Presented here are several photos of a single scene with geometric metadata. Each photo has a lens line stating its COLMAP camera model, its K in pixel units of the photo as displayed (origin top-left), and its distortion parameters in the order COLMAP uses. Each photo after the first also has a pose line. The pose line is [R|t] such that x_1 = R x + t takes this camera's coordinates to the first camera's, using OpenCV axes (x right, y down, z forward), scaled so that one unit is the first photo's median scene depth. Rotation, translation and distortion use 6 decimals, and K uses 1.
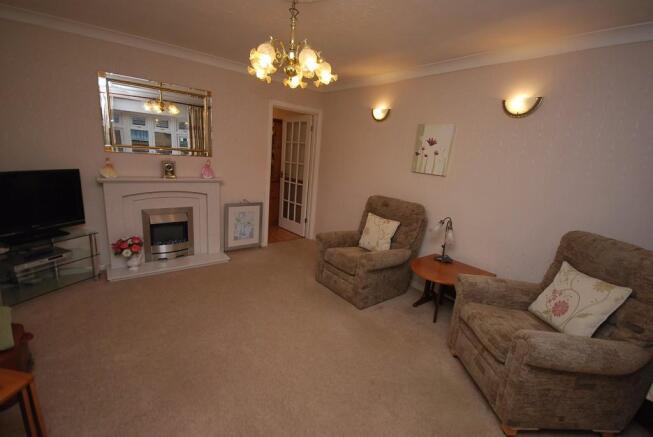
lens RADIAL K [[289.4, 0, 321.1], [0, 289.4, 217.2], [0, 0, 1]] dist [0.034925, 0.000119]
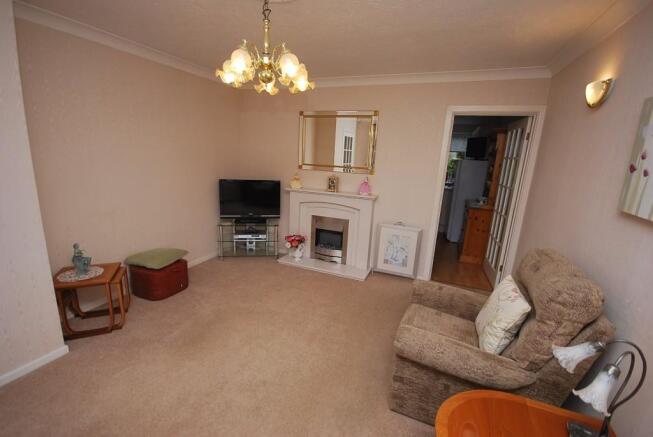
lens RADIAL K [[289.4, 0, 321.1], [0, 289.4, 217.2], [0, 0, 1]] dist [0.034925, 0.000119]
pose [[0.513880, 0.138788, -0.846561, 0.428525], [-0.203775, 0.978330, 0.036695, -0.067253], [0.833308, 0.153651, 0.531026, 0.368098]]
